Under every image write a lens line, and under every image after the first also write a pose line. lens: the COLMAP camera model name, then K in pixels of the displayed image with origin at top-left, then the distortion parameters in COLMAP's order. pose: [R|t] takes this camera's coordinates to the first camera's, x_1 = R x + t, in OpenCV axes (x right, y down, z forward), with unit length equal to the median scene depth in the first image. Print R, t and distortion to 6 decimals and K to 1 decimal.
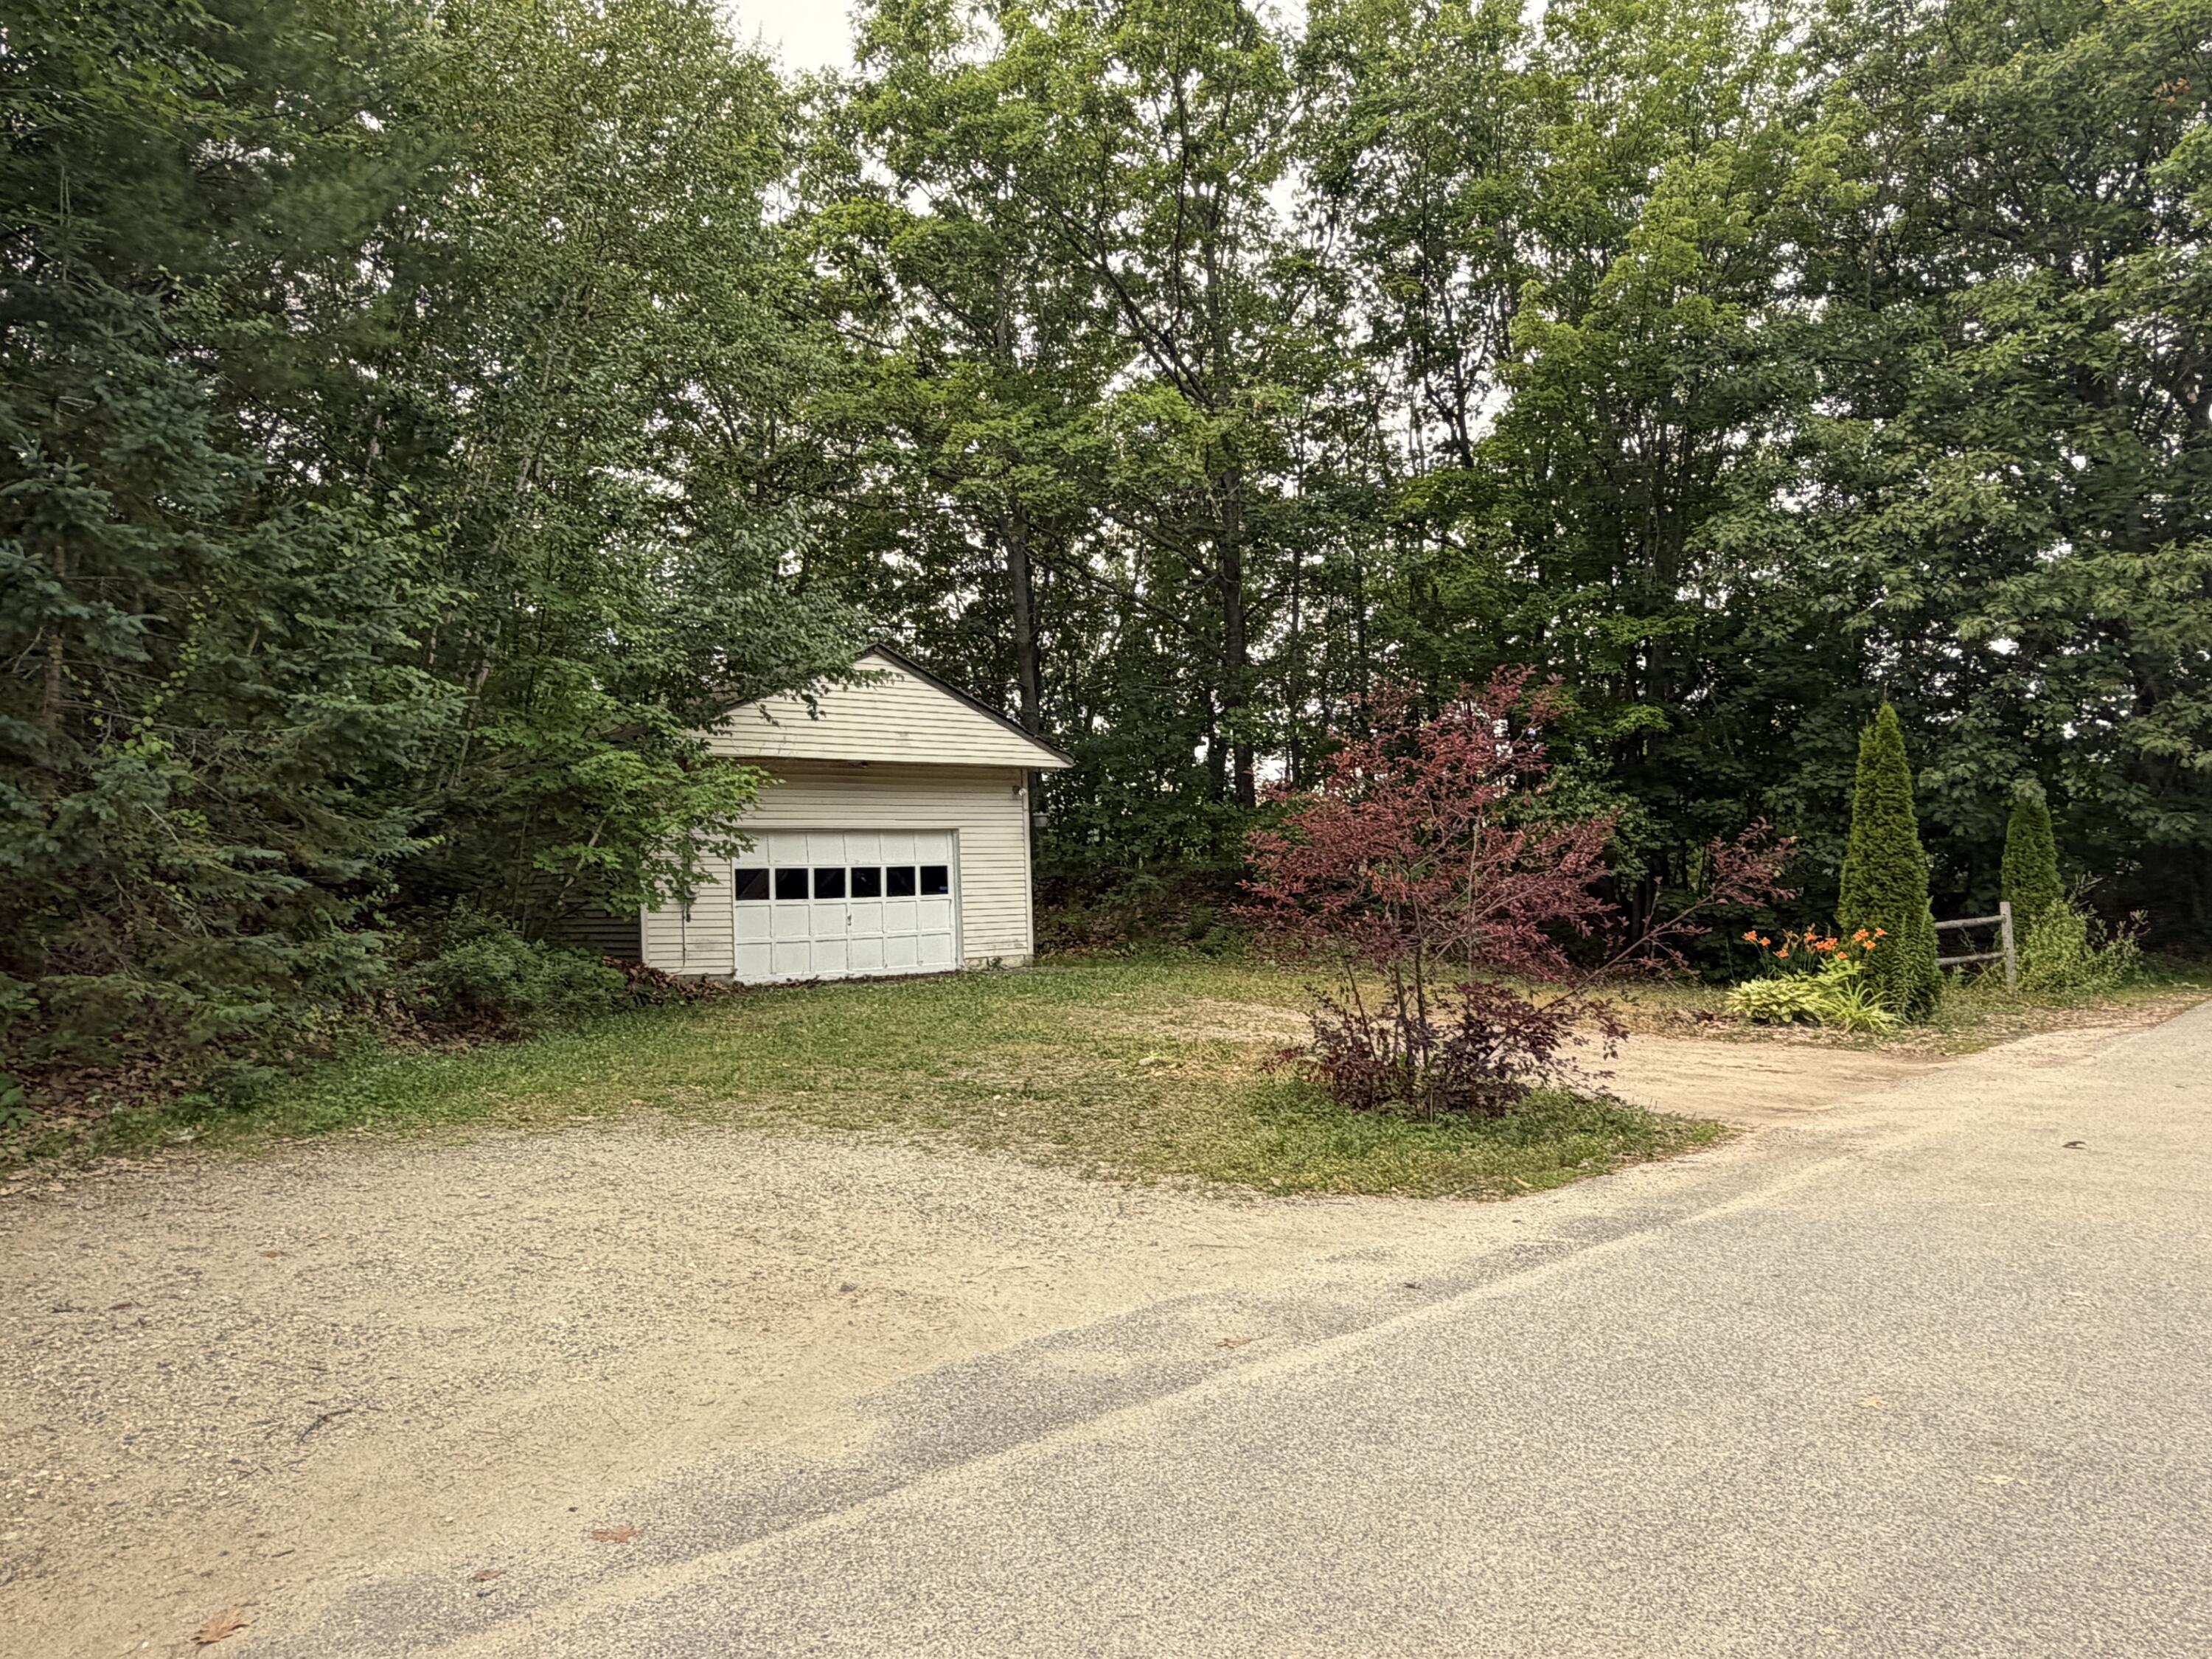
lens RADIAL K [[1552.8, 0, 1108.5], [0, 1552.8, 844.3], [0, 0, 1]] dist [0.044867, -0.046144]
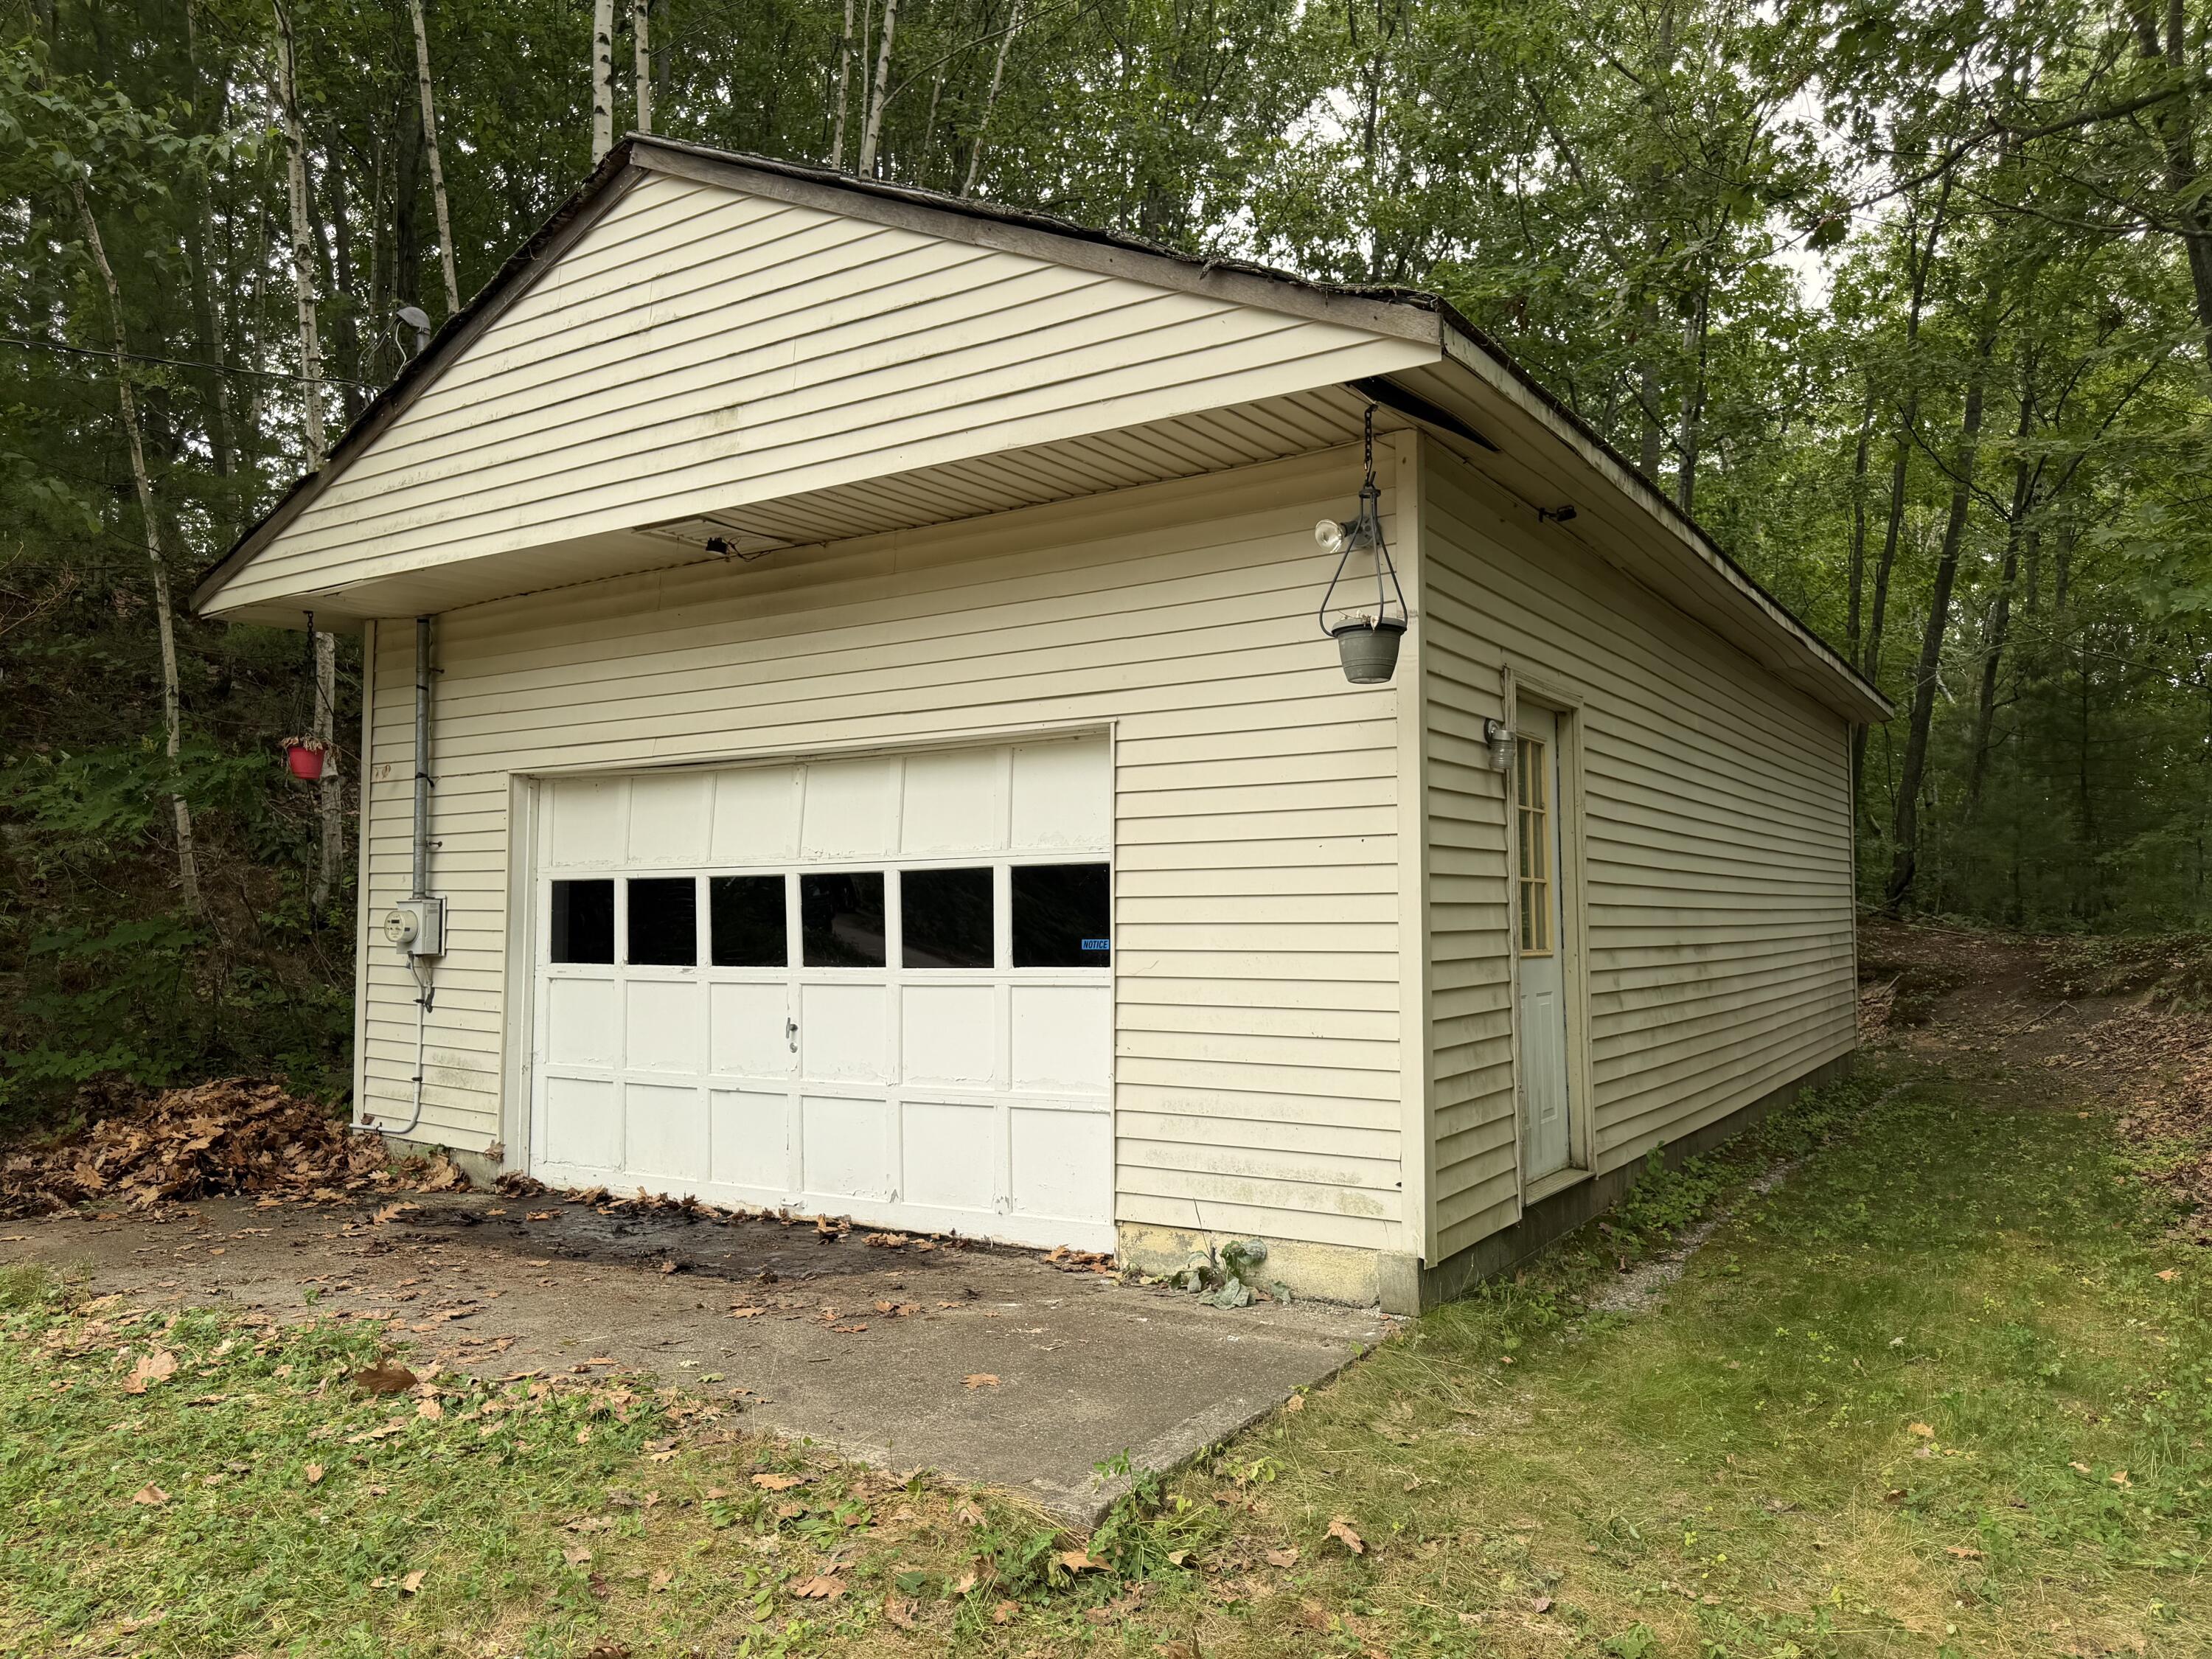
lens RADIAL K [[1552.8, 0, 1111.2], [0, 1552.8, 842.1], [0, 0, 1]] dist [0.044867, -0.046144]
pose [[0.304474, -0.015775, -0.952390, 0.170415], [0.031371, 0.999487, -0.006526, 0.013246], [0.952004, -0.027891, 0.304813, 1.012277]]
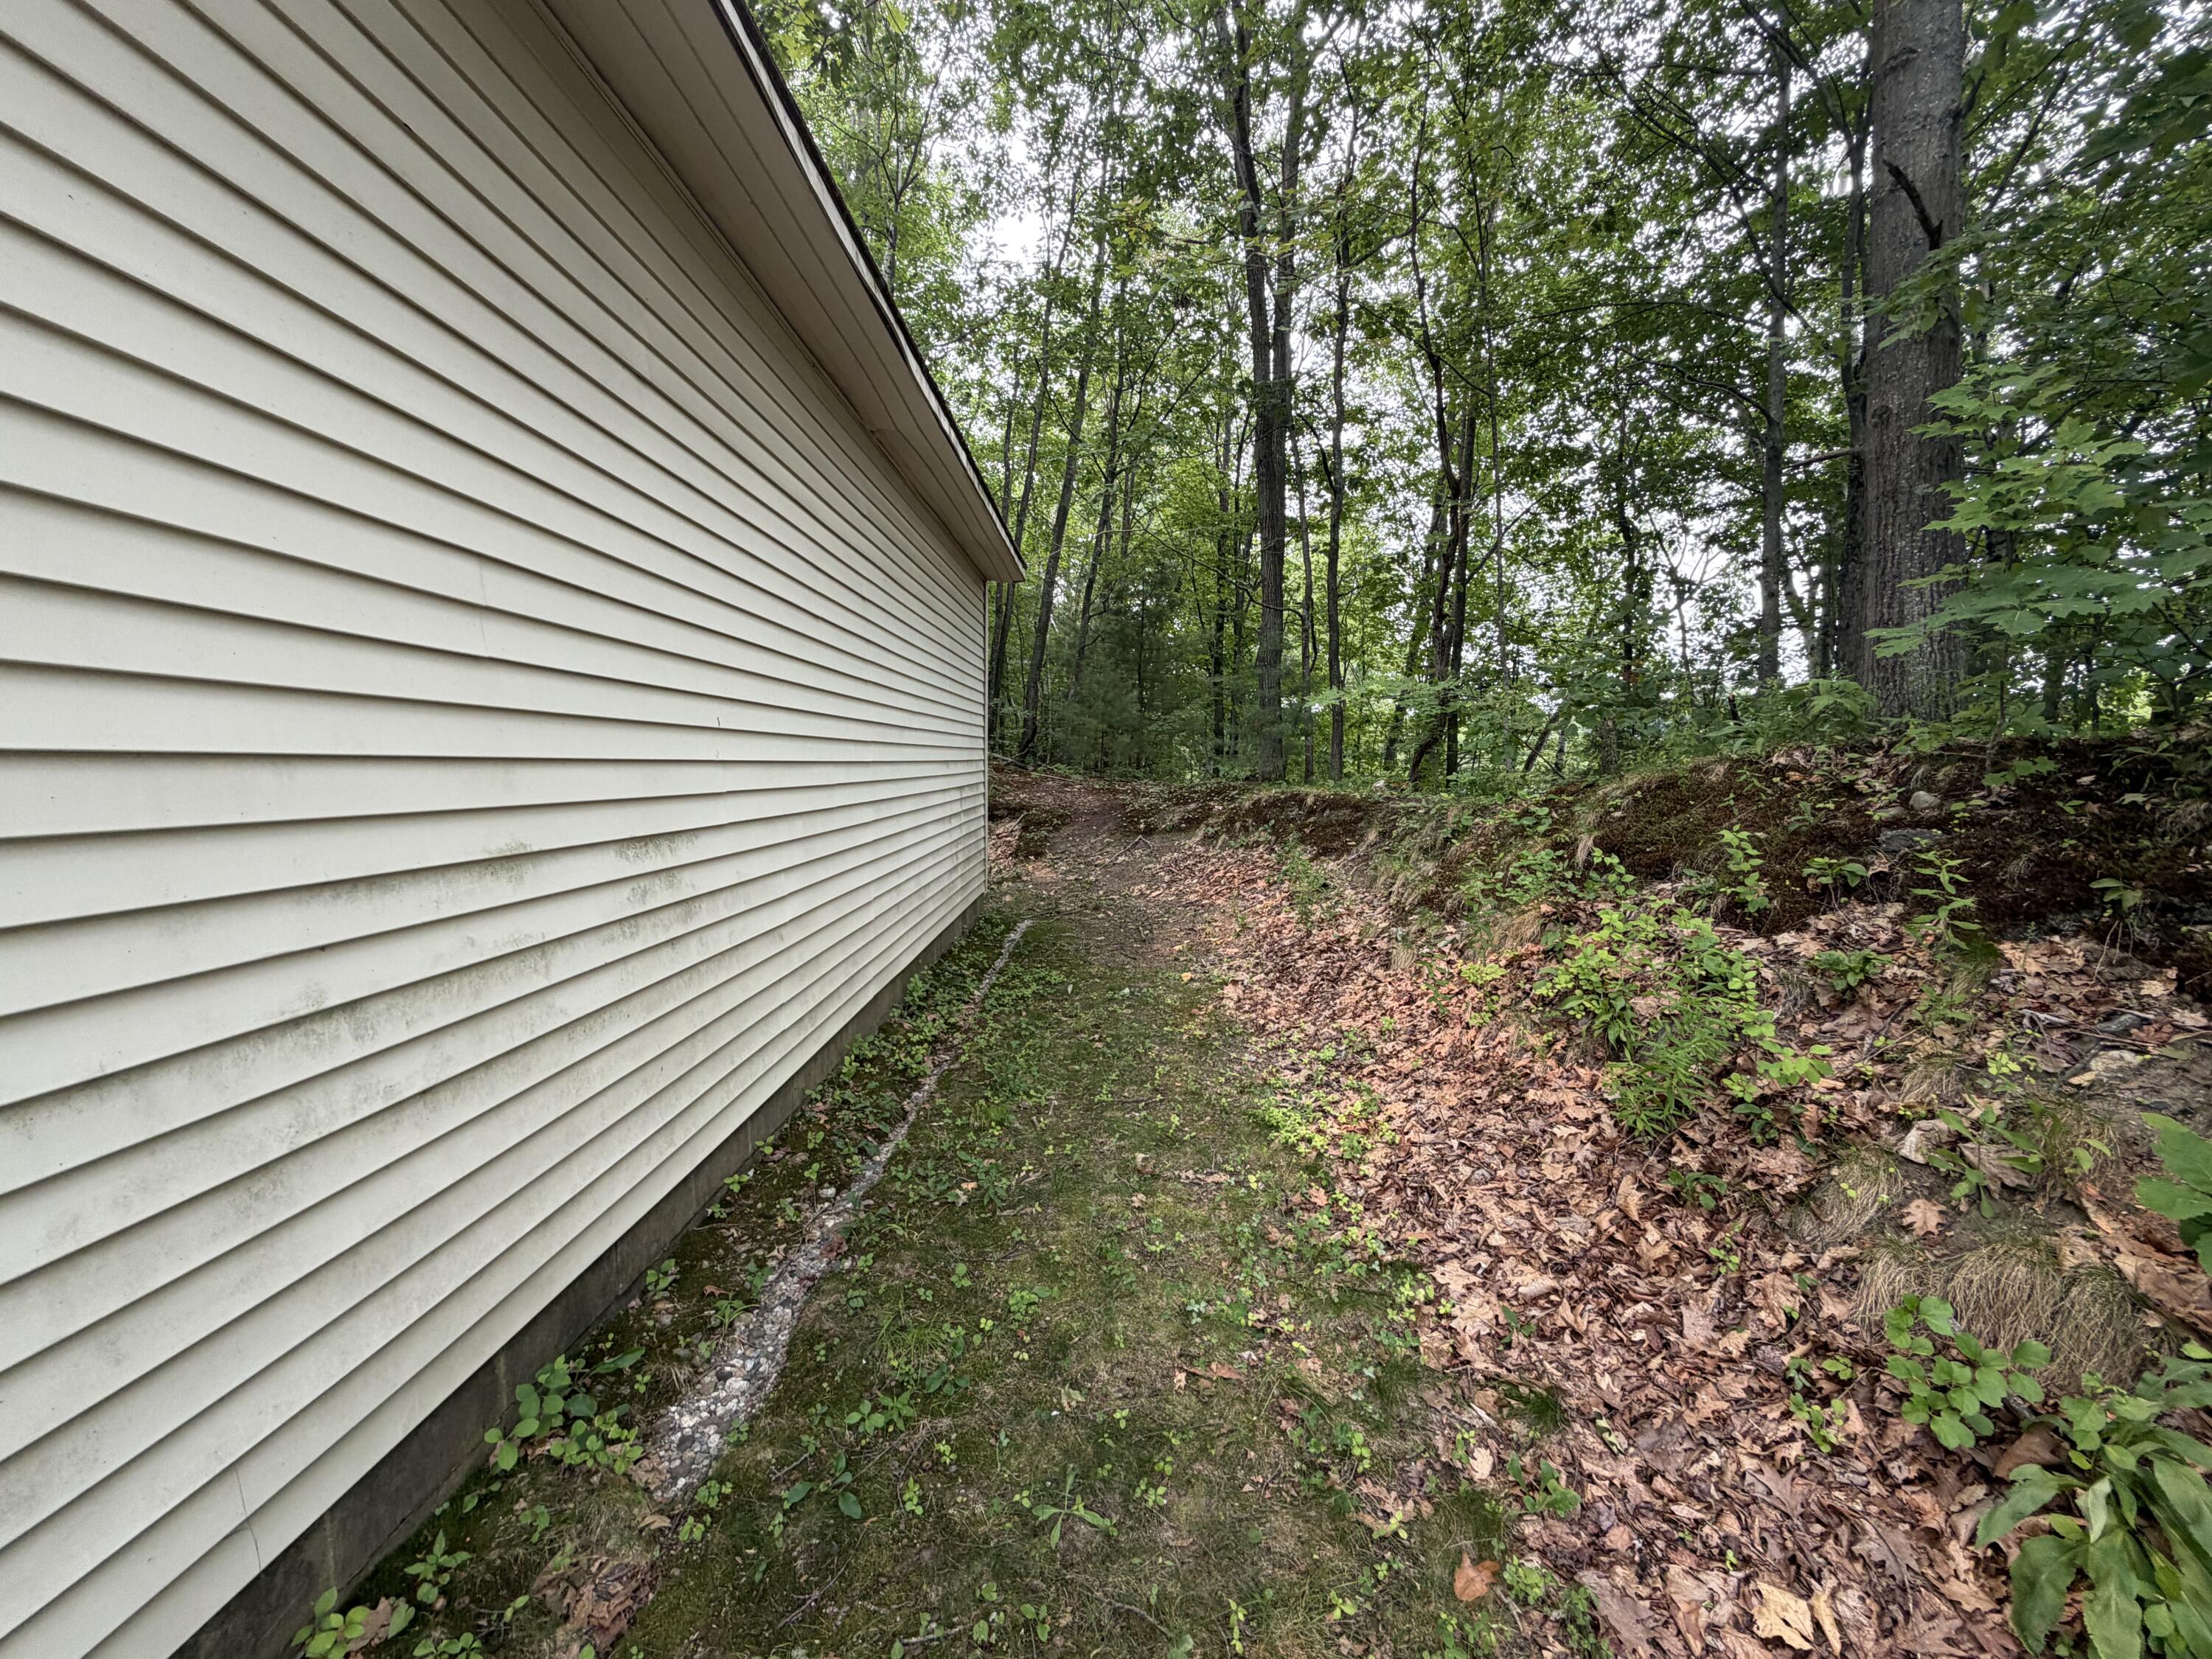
lens RADIAL K [[883.9, 0, 1103.1], [0, 883.9, 830.6], [0, 0, 1]] dist [0.000254, -0.000067]
pose [[0.756382, 0.088512, -0.648114, -0.070622], [-0.007660, 0.991934, 0.126527, 0.027778], [0.654085, -0.090738, 0.750959, 1.250261]]
